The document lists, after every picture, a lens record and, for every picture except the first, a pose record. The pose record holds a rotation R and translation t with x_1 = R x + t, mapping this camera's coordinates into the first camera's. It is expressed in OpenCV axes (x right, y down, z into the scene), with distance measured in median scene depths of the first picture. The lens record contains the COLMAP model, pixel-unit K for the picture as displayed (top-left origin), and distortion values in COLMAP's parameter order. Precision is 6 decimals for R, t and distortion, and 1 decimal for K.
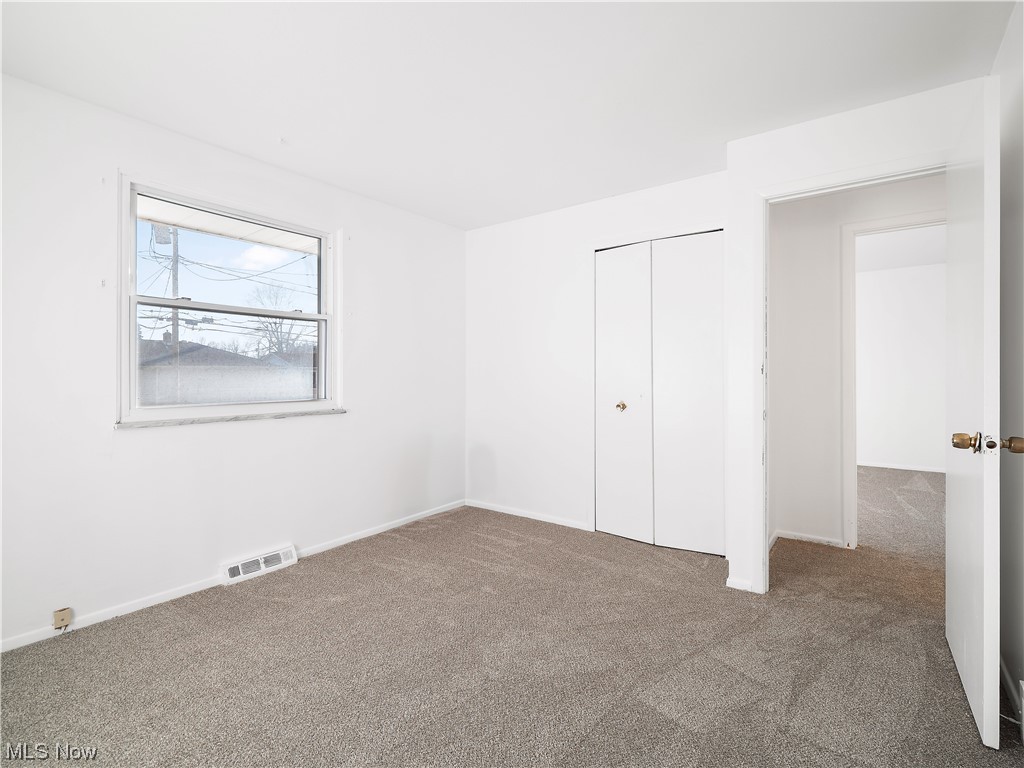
lens RADIAL K [[496.2, 0, 514.2], [0, 496.2, 378.1], [0, 0, 1]] dist [0.000236, -0.001928]
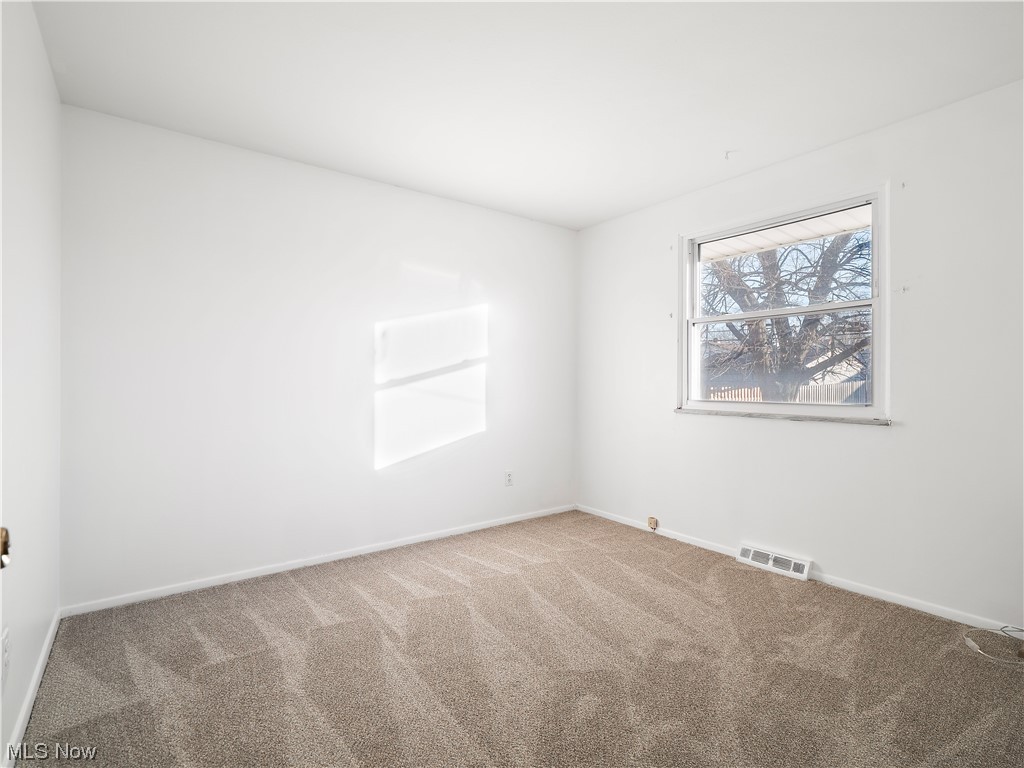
lens RADIAL K [[496.2, 0, 514.2], [0, 496.2, 378.1], [0, 0, 1]] dist [0.000236, -0.001928]
pose [[-0.284431, 0.015550, -0.958570, 0.623021], [0.010748, 0.999857, 0.013031, -0.019741], [0.958636, -0.006597, -0.284558, 0.800381]]
